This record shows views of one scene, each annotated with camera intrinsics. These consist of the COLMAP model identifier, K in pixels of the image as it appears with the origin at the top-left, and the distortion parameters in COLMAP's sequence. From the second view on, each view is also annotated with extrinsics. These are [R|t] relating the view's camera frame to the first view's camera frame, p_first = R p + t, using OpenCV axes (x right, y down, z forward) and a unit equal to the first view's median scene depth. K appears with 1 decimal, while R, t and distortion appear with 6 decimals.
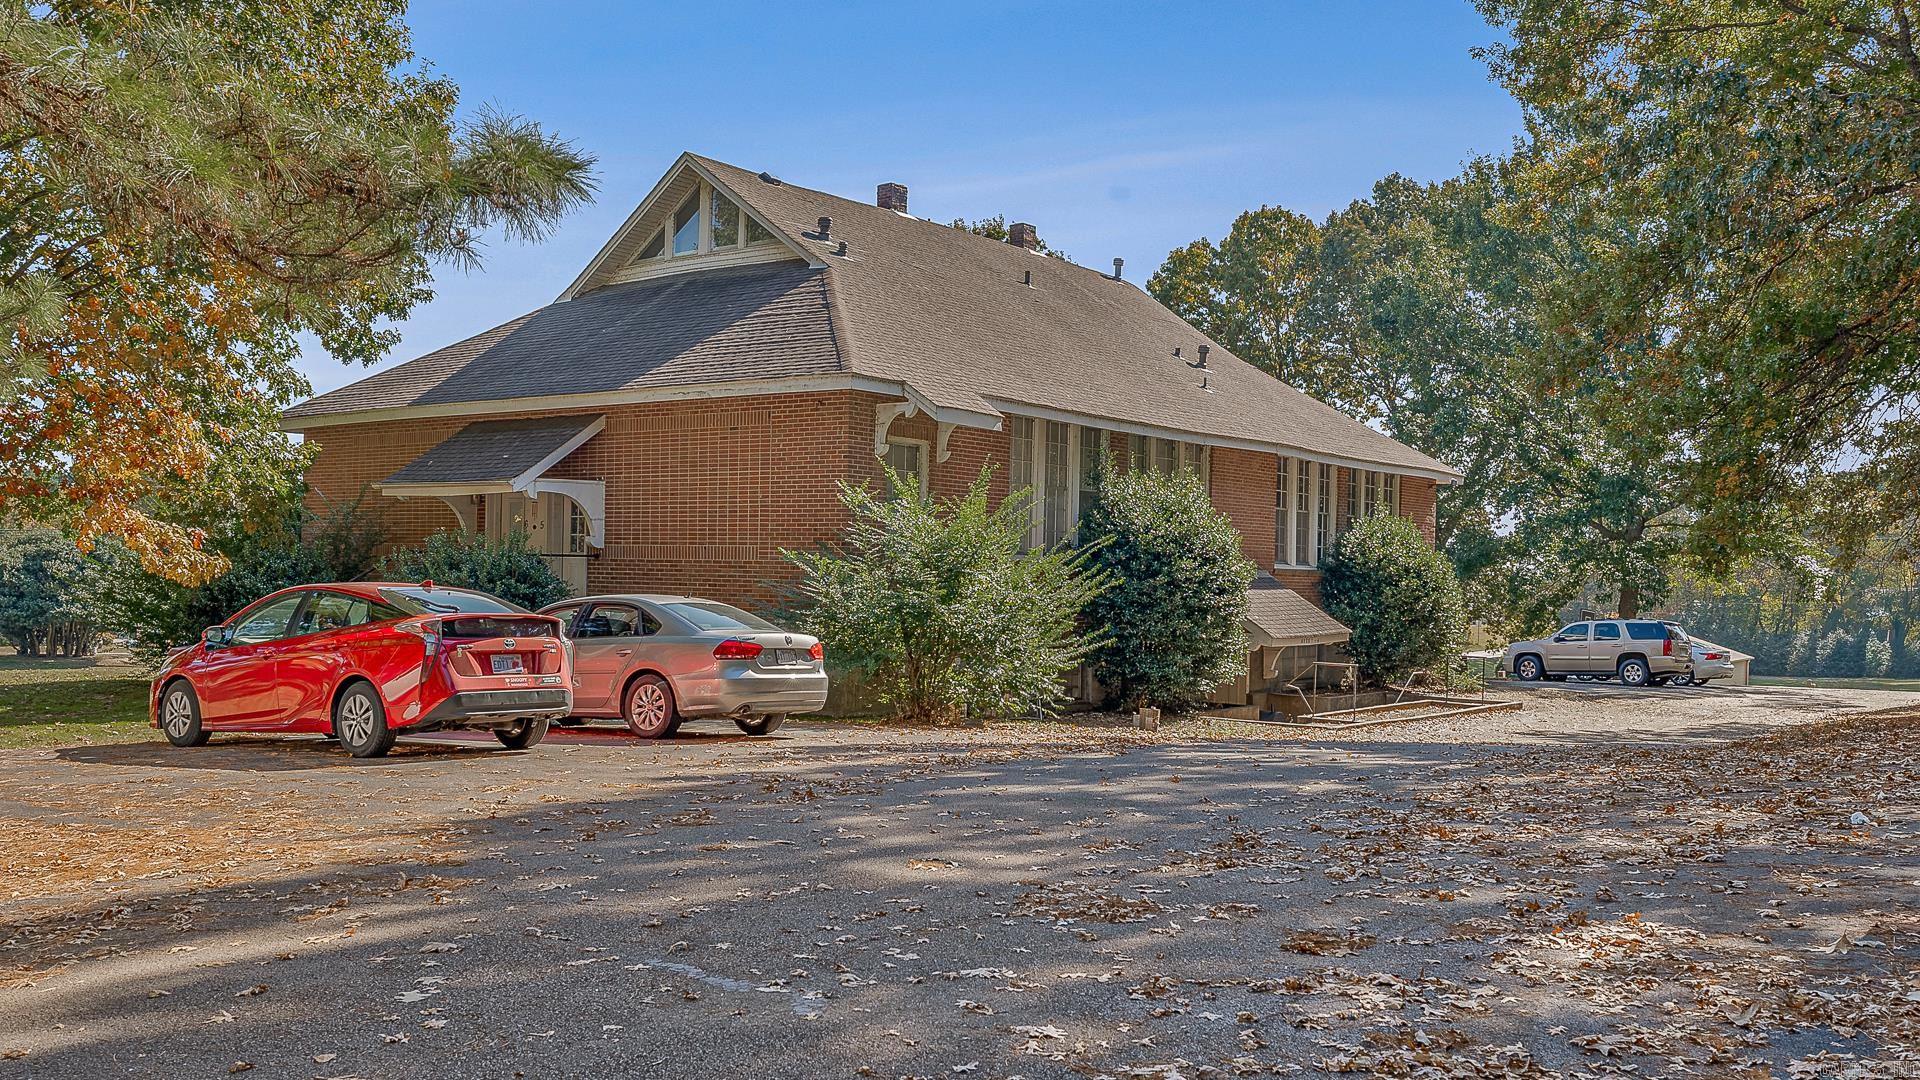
lens RADIAL K [[1601.3, 0, 960.0], [0, 1601.3, 540.0], [0, 0, 1]] dist [0.010680, 0.005686]
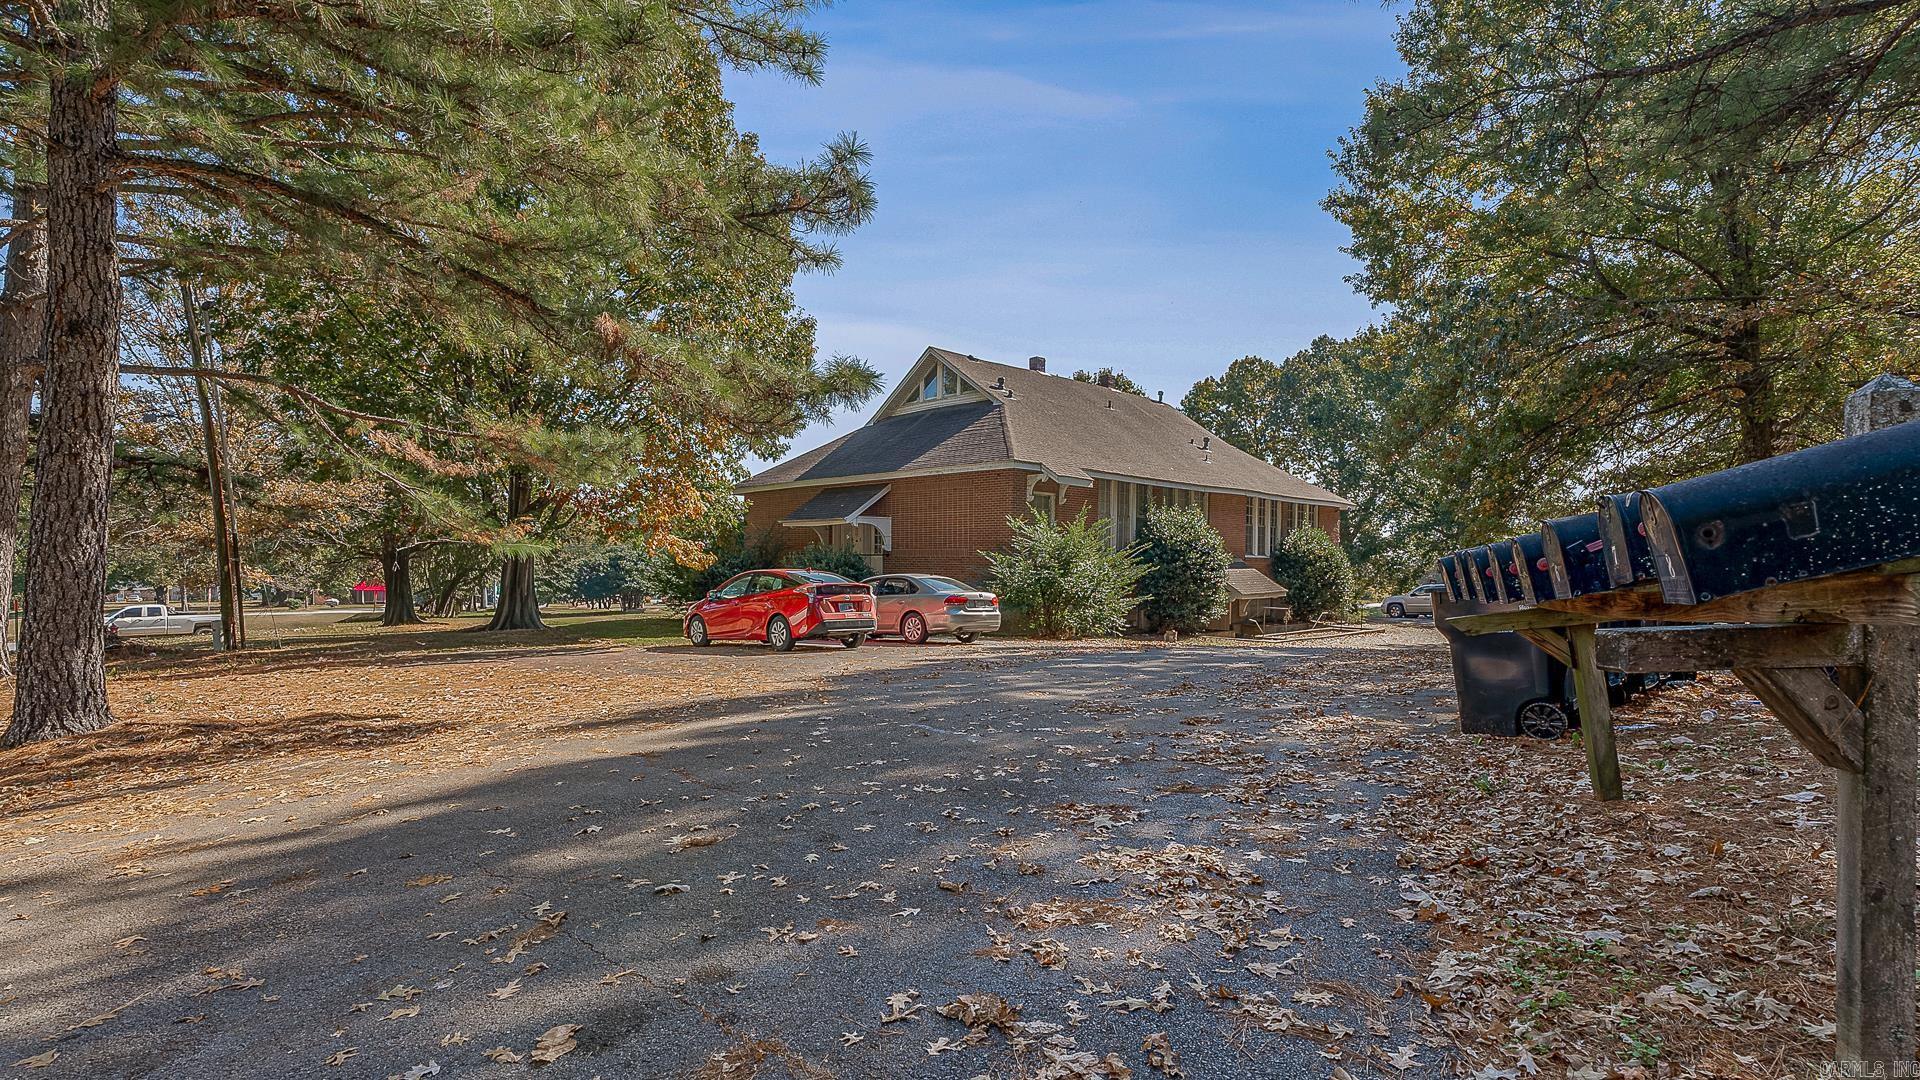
lens RADIAL K [[908.9, 0, 960.0], [0, 908.9, 540.0], [0, 0, 1]] dist [-0.000388, -0.000004]
pose [[0.989549, -0.014442, -0.143473, 0.023960], [0.013855, 0.999891, -0.005090, -0.001613], [0.143531, 0.003049, 0.989641, -0.102310]]
